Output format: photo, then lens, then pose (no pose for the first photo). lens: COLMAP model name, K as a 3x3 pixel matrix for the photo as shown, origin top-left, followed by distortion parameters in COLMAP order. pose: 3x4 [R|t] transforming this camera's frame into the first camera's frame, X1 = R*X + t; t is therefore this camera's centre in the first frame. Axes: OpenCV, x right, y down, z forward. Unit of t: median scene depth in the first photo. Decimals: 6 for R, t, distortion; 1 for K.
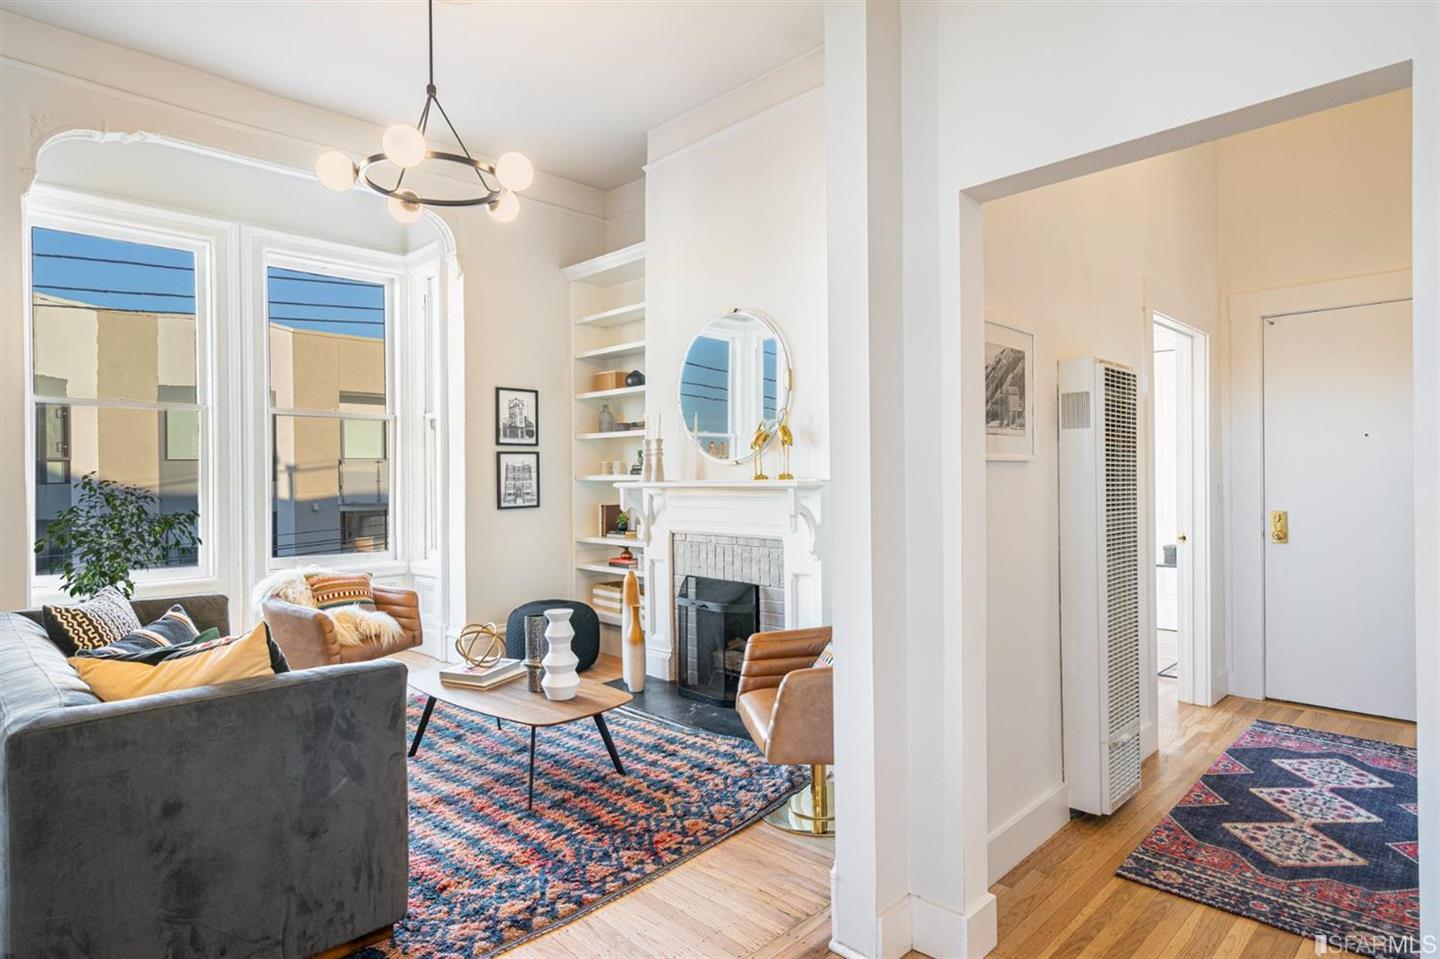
lens RADIAL K [[785.0, 0, 715.9], [0, 785.0, 478.5], [0, 0, 1]] dist [-0.004319, -0.000210]
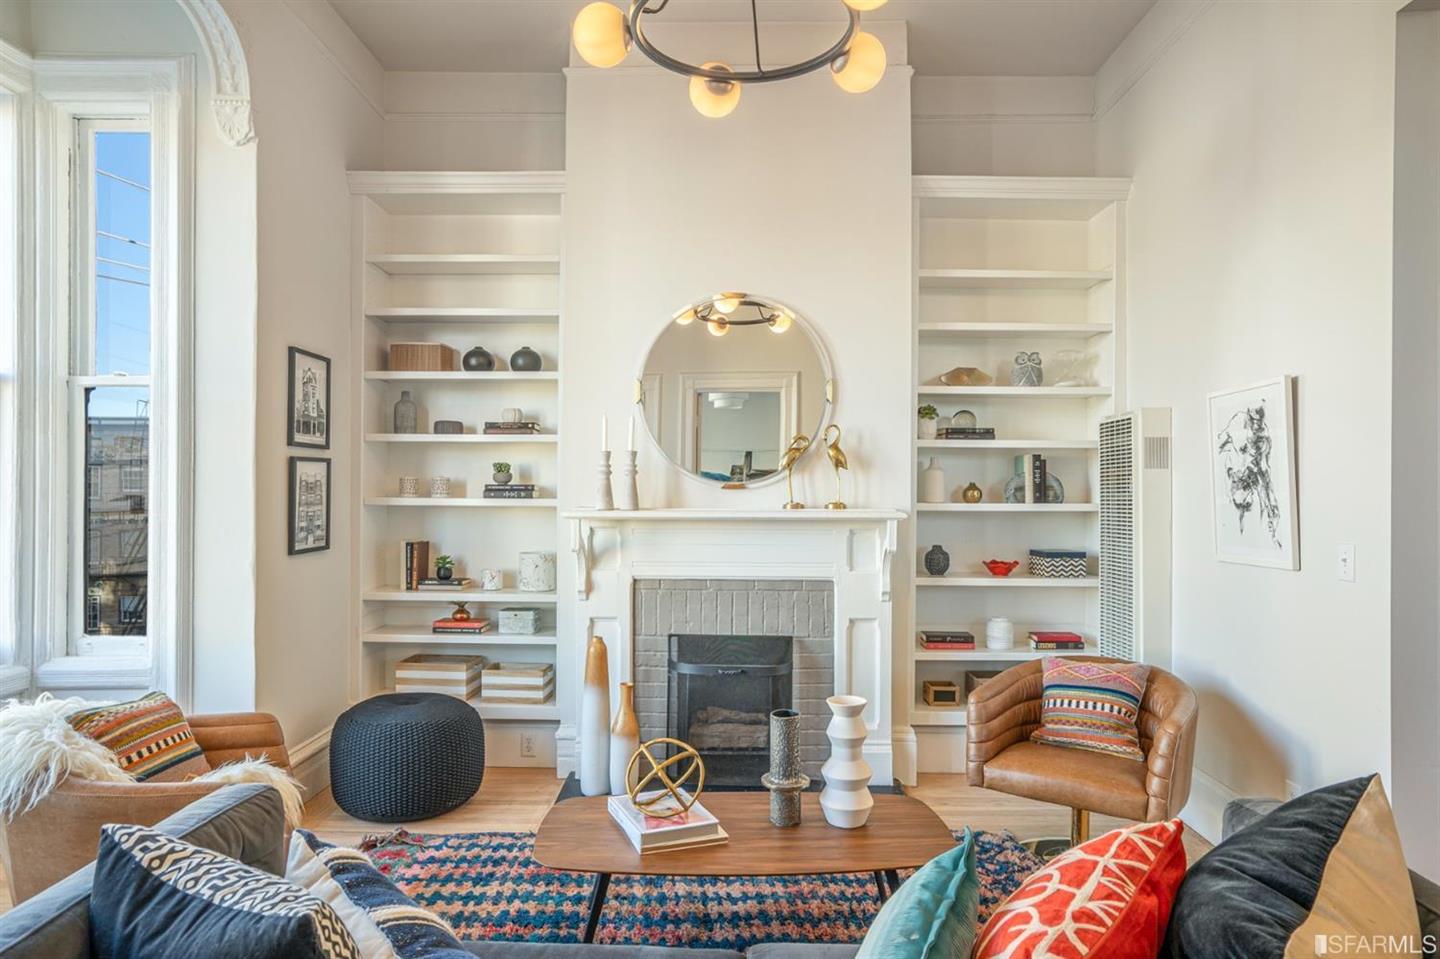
lens RADIAL K [[869.9, 0, 717.7], [0, 869.9, 489.4], [0, 0, 1]] dist [-0.003543, 0.000330]
pose [[0.719243, 0.015880, 0.694577, -0.491867], [-0.012319, 0.999873, -0.010102, -0.007061], [-0.694649, -0.001291, 0.719348, 0.304285]]
